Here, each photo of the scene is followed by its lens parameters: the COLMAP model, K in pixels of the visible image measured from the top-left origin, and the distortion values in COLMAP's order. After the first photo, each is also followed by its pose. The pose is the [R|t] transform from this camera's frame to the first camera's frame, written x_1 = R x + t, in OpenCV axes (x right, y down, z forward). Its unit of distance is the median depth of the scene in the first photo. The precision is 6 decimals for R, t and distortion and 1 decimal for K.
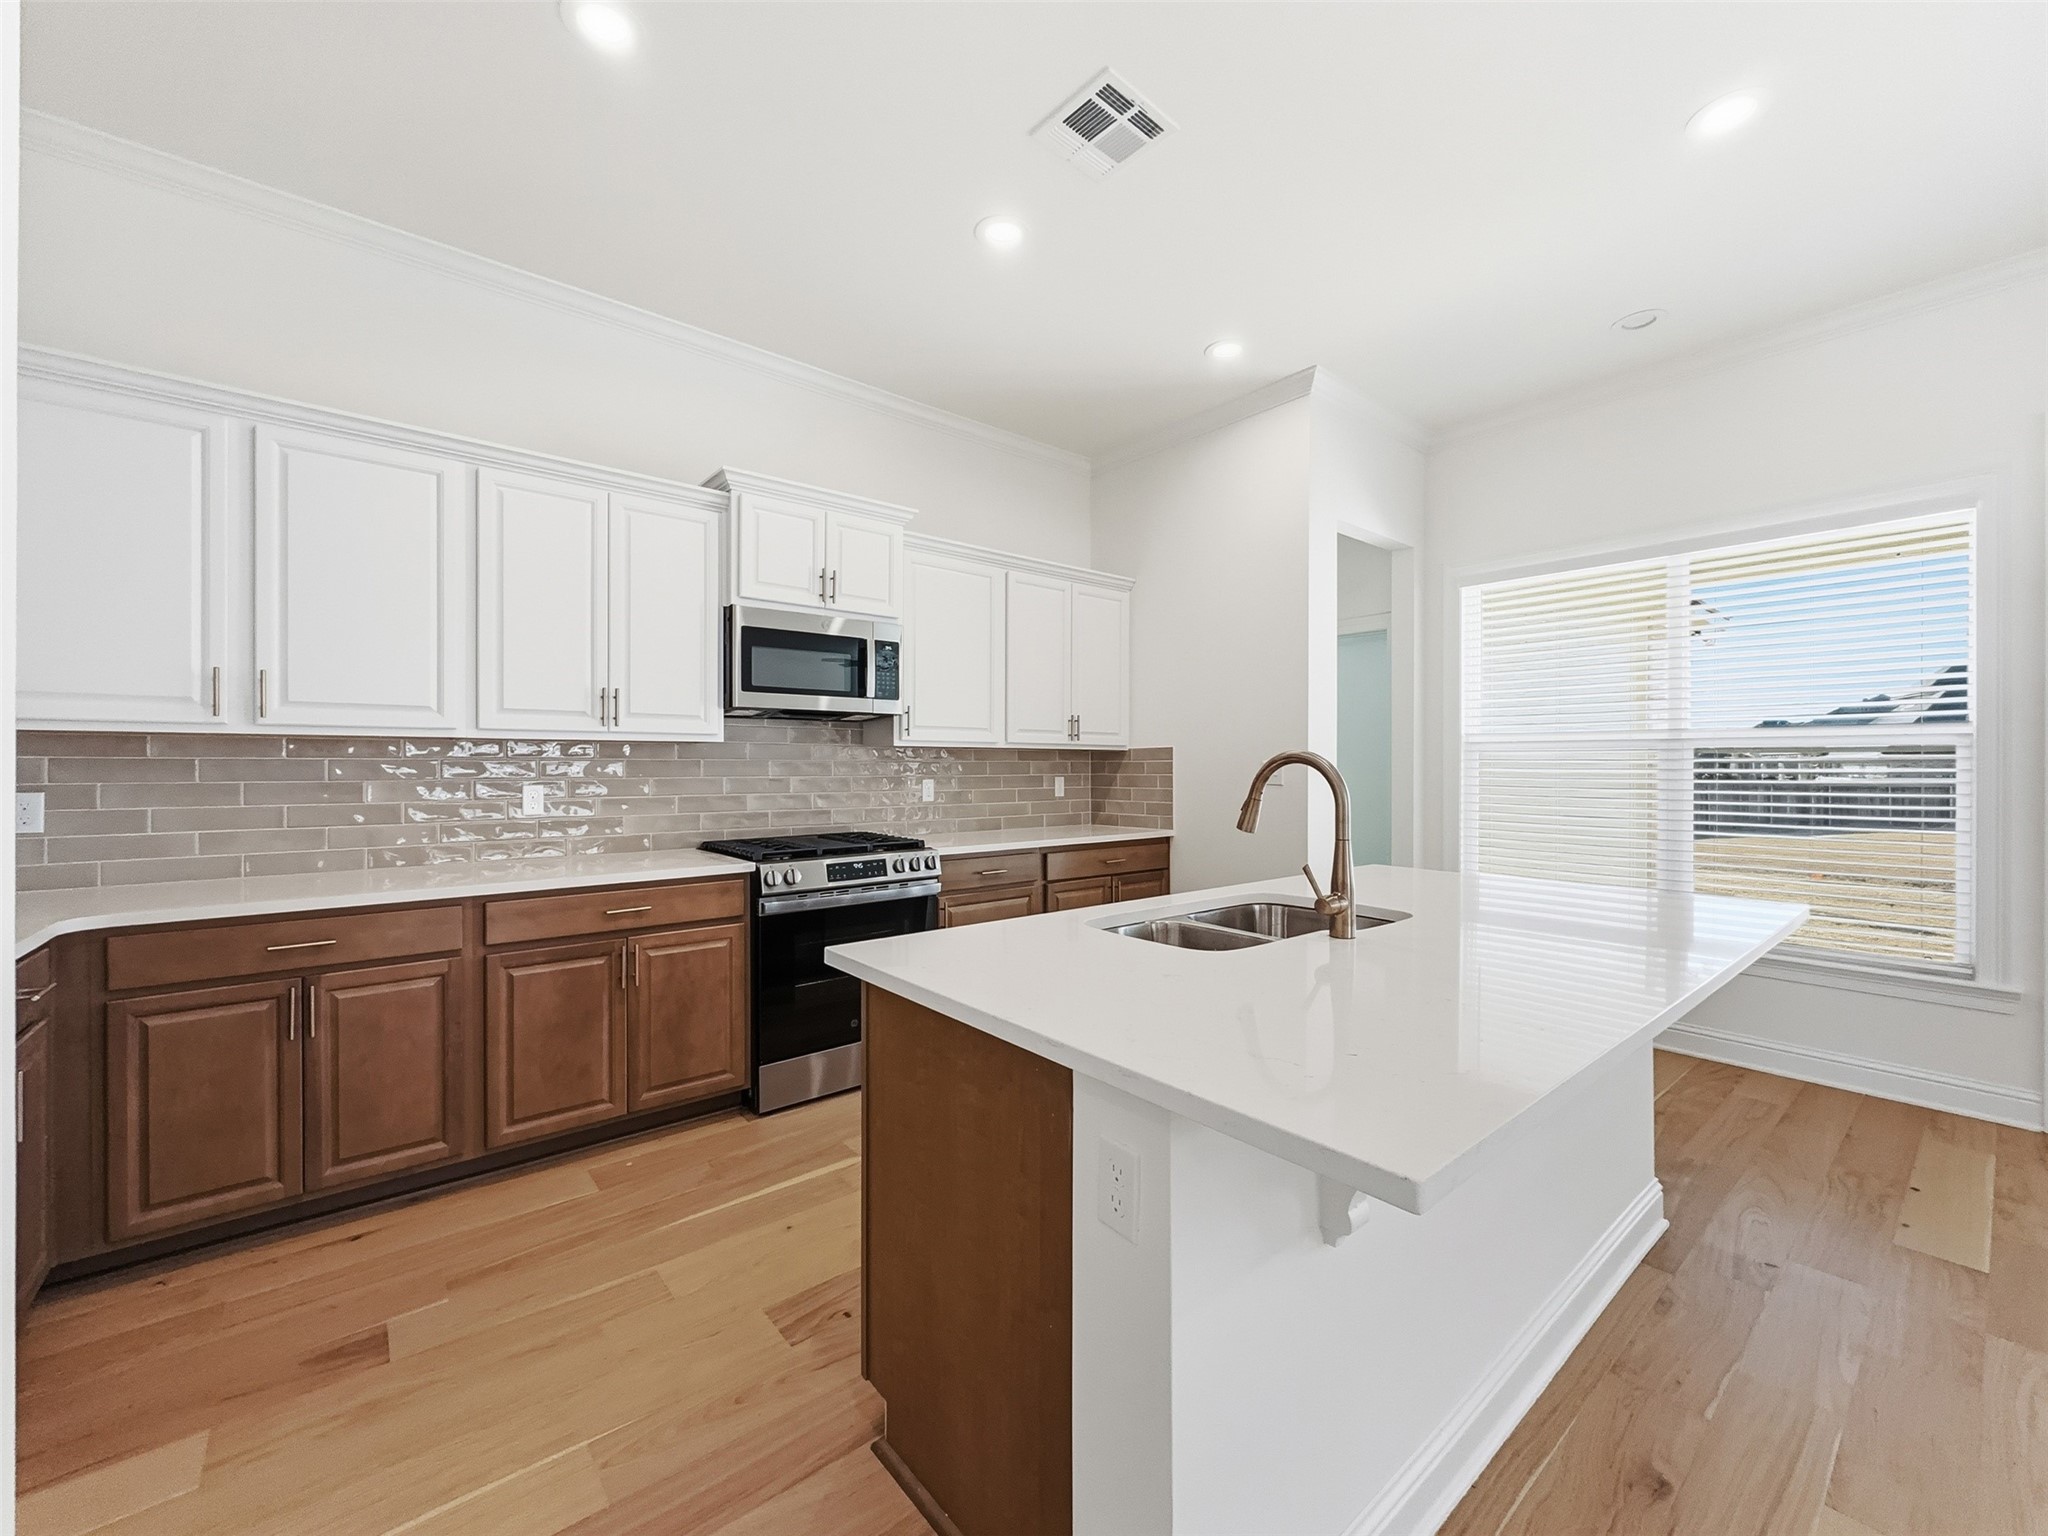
lens RADIAL K [[822.4, 0, 1024.0], [0, 822.4, 768.0], [0, 0, 1]] dist [0.000072, -0.000183]
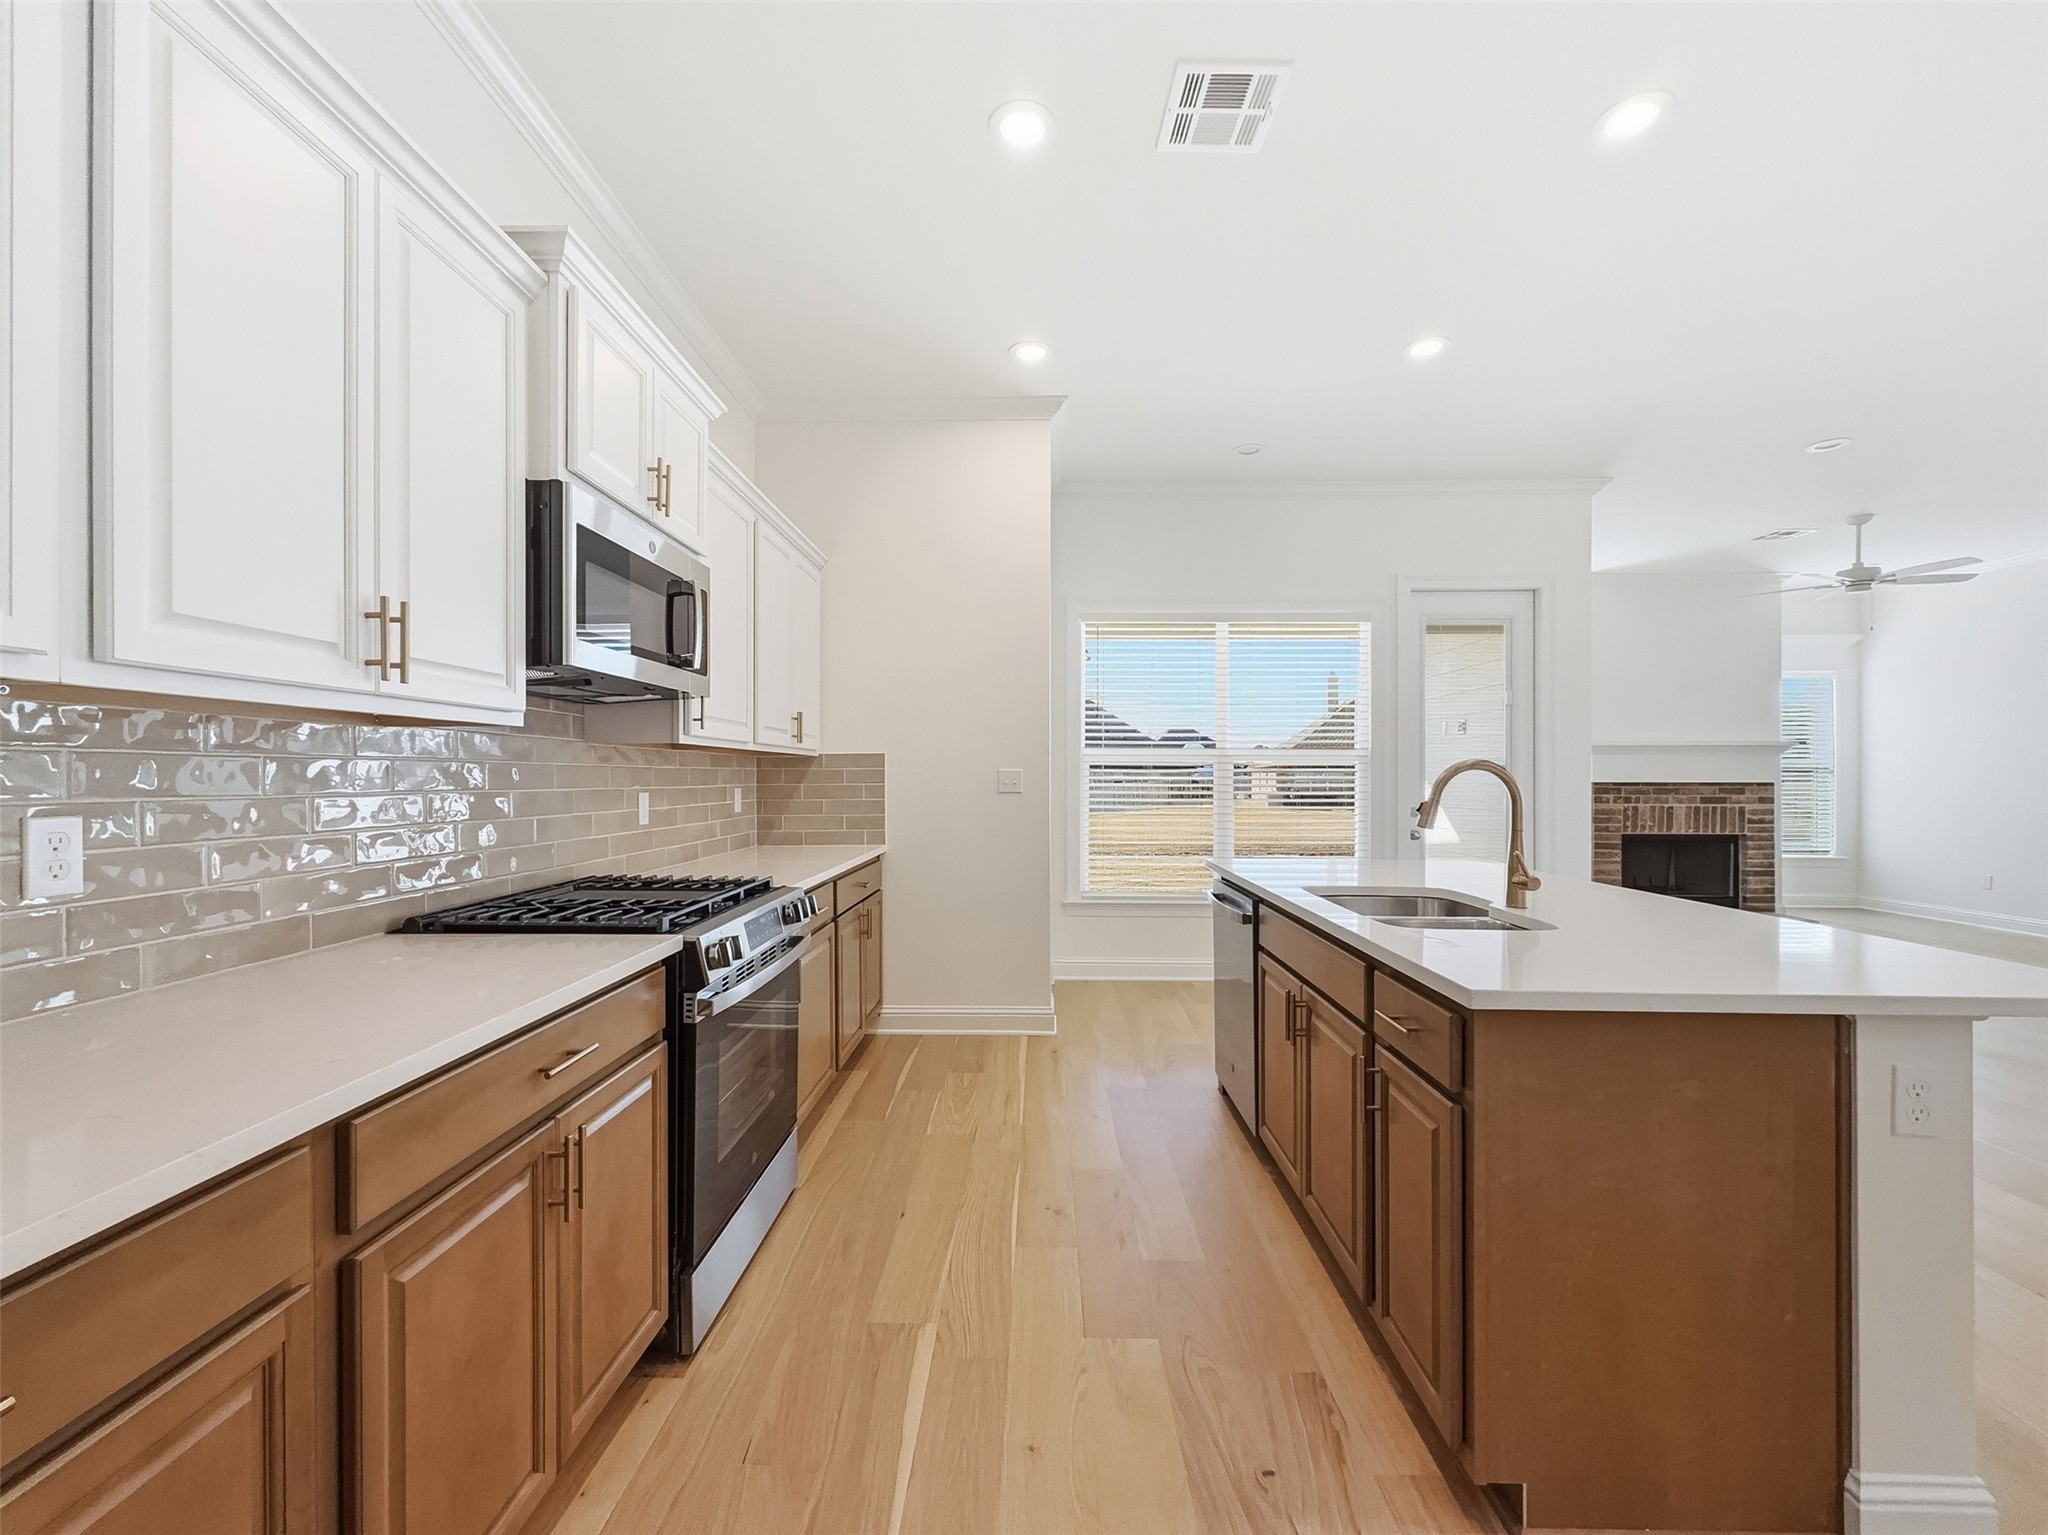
lens RADIAL K [[832.6, 0, 1024.7], [0, 832.6, 780.0], [0, 0, 1]] dist [-0.003059, -0.000189]
pose [[0.653080, -0.002600, 0.757284, -0.557504], [0.001988, 0.999997, 0.001718, 0.003303], [-0.757286, 0.000384, 0.653083, 0.383098]]
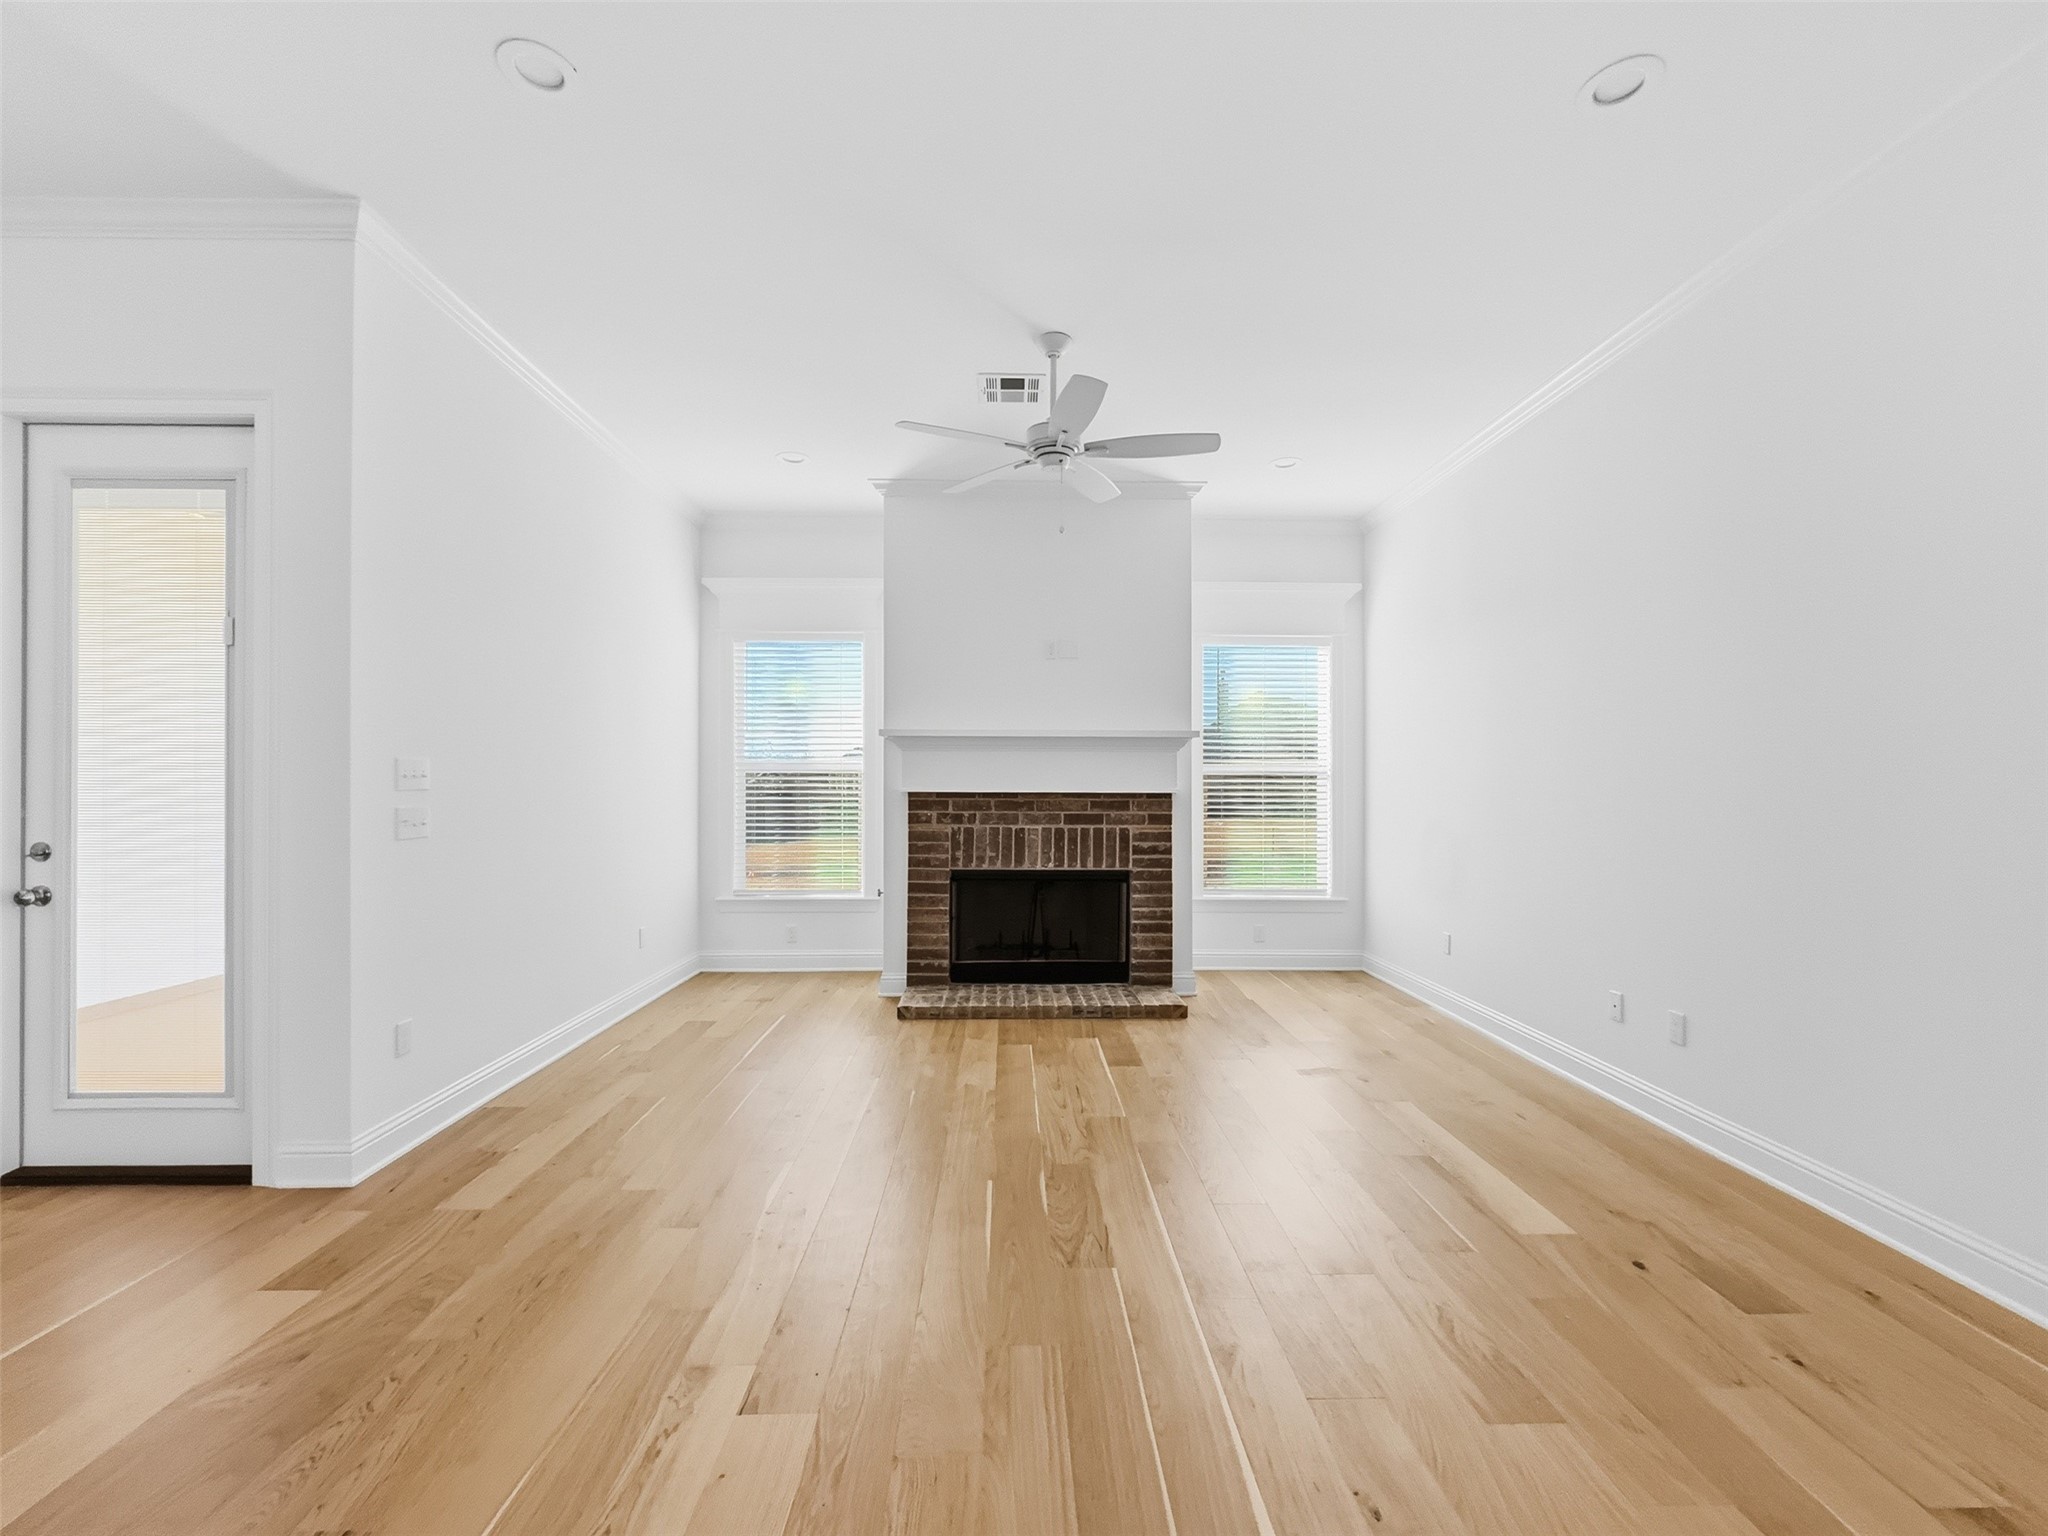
lens RADIAL K [[852.8, 0, 1027.9], [0, 852.8, 781.9], [0, 0, 1]] dist [-0.000076, 0.000054]
pose [[0.616359, 0.003375, 0.787458, 1.058361], [0.000191, 0.999990, -0.004436, 0.005034], [-0.787466, 0.002885, 0.616352, -0.422851]]
